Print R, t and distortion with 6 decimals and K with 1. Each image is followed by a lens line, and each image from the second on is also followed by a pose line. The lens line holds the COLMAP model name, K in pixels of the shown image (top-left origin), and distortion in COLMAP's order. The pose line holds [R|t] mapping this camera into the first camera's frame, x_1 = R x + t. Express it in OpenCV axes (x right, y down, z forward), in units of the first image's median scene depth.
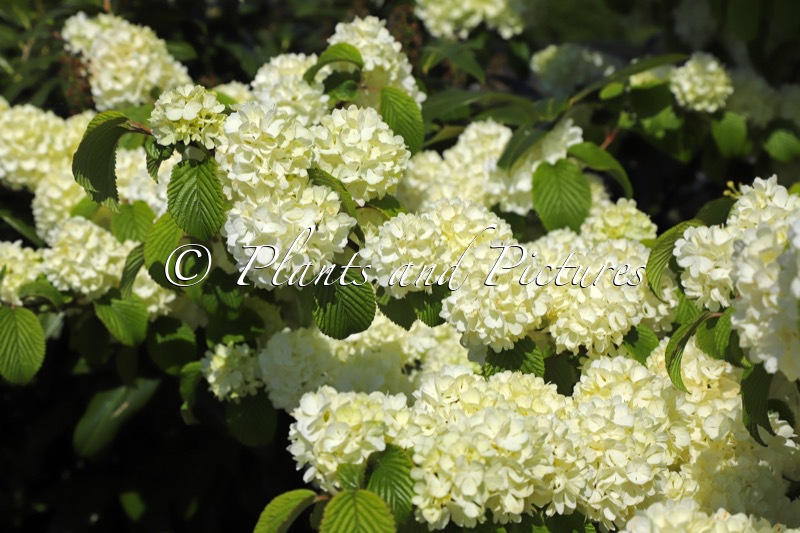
lens RADIAL K [[1939.0, 0, 400.1], [0, 1939.0, 266.8], [0, 0, 1]] dist [0.141330, 0.000000]
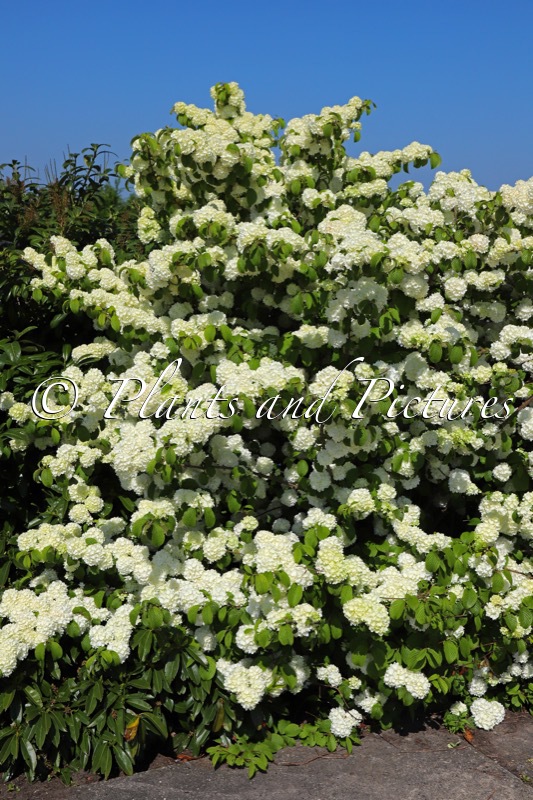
lens RADIAL K [[1118.9, 0, 262.5], [0, 1118.9, 401.3], [0, 0, 1]] dist [0.044706, 0.000000]
pose [[0.999587, 0.025602, -0.013059, 0.488007], [-0.025246, 0.999323, 0.026757, 0.235211], [0.013735, -0.026417, 0.999557, -2.167301]]
